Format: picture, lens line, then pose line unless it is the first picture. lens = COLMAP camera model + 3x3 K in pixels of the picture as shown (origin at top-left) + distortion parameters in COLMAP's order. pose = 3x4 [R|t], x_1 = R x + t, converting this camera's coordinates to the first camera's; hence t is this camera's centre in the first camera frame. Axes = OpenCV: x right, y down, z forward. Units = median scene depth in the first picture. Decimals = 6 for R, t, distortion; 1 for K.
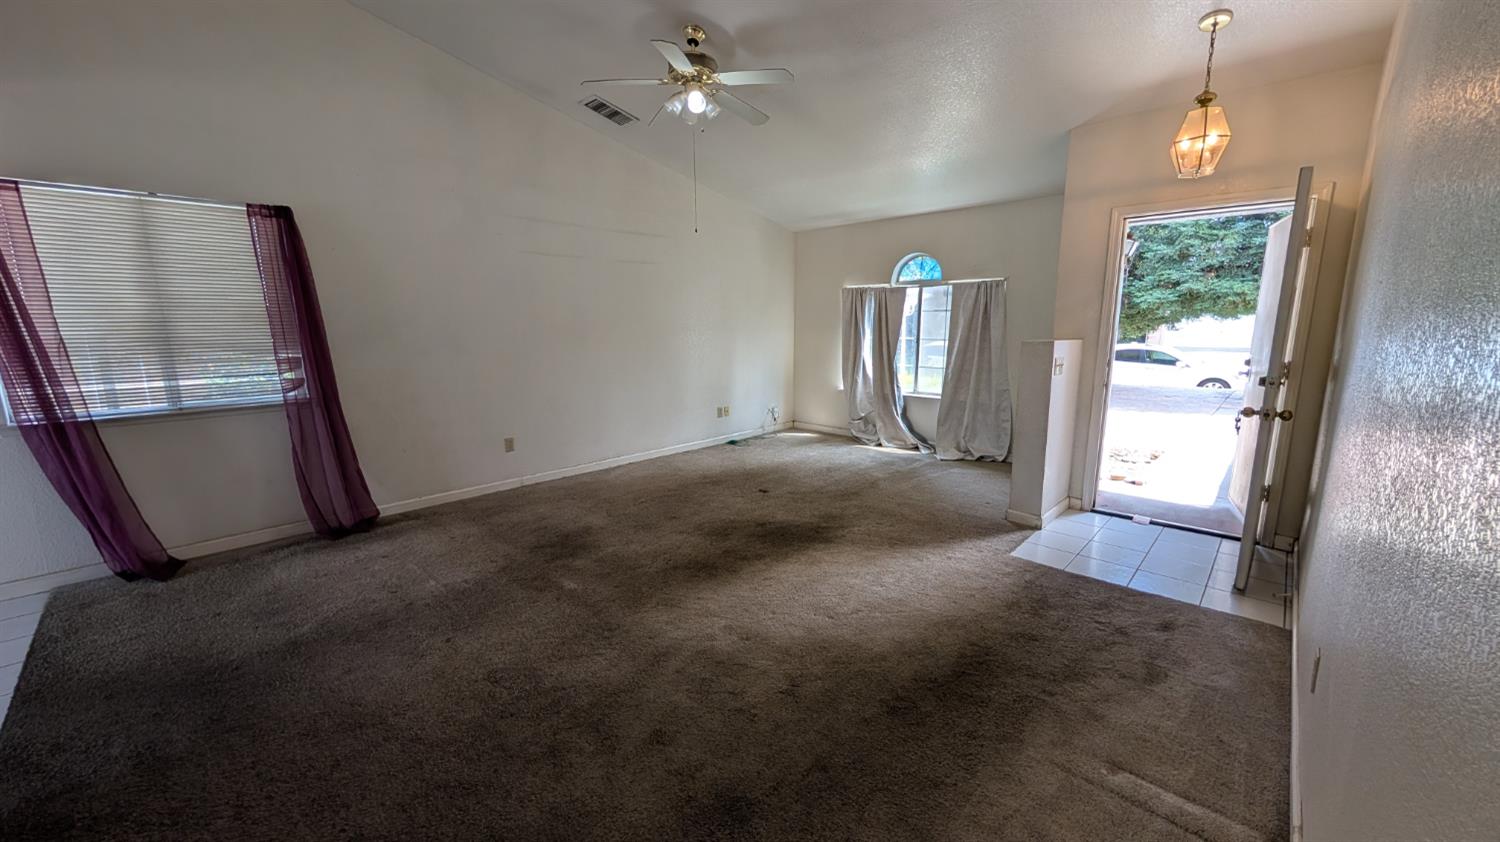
lens RADIAL K [[568.7, 0, 750.0], [0, 568.7, 421.0], [0, 0, 1]] dist [-0.000577, -0.000015]
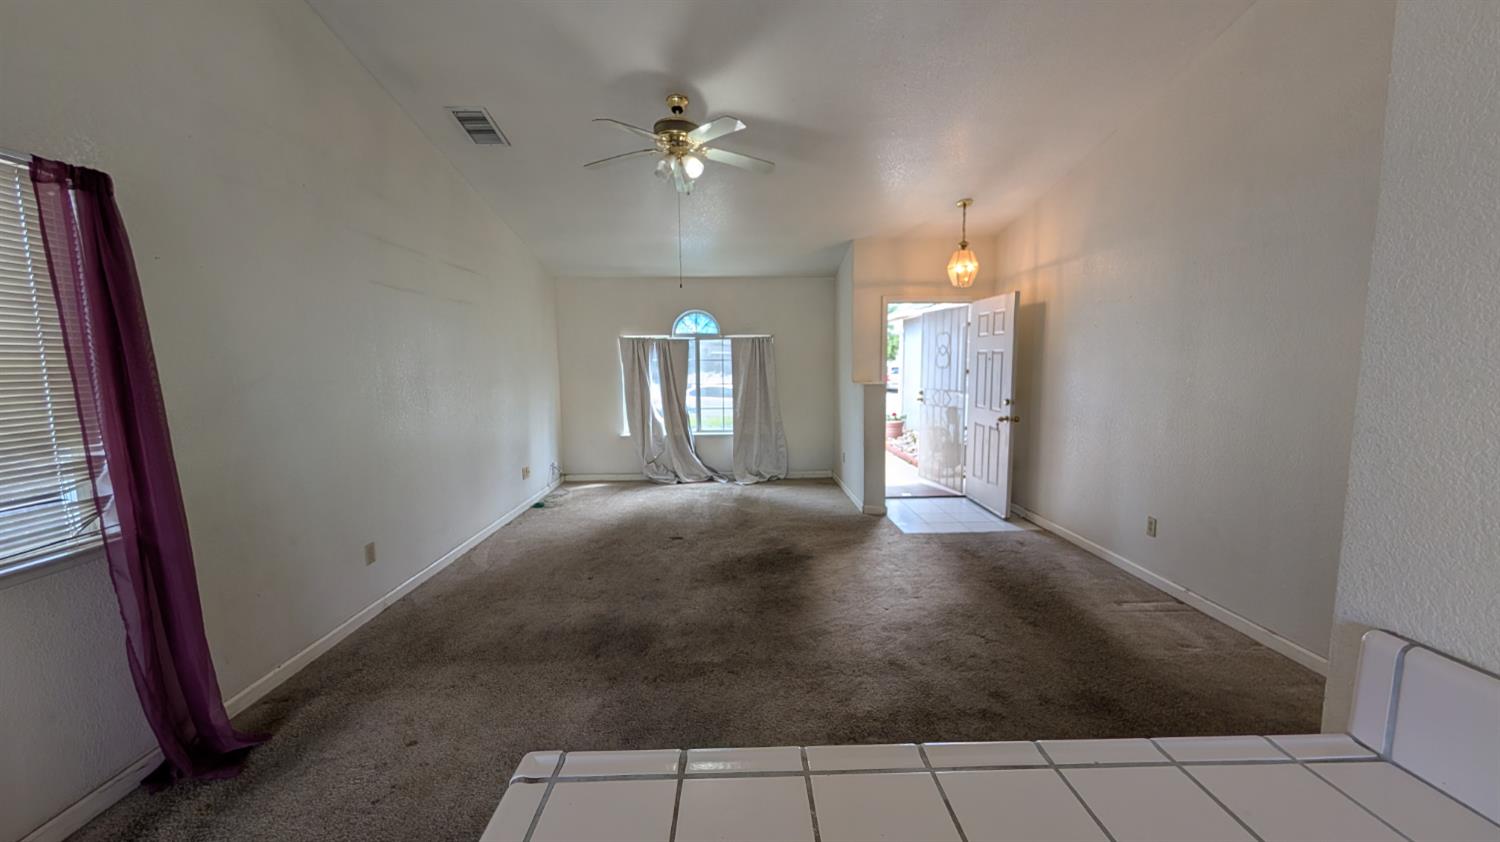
lens RADIAL K [[565.4, 0, 753.8], [0, 565.4, 423.6], [0, 0, 1]] dist [0.000252, 0.000055]
pose [[0.702437, -0.078924, 0.707357, -0.564497], [0.127309, 0.991738, -0.015769, -0.044301], [-0.700268, 0.101130, 0.706681, 0.166953]]
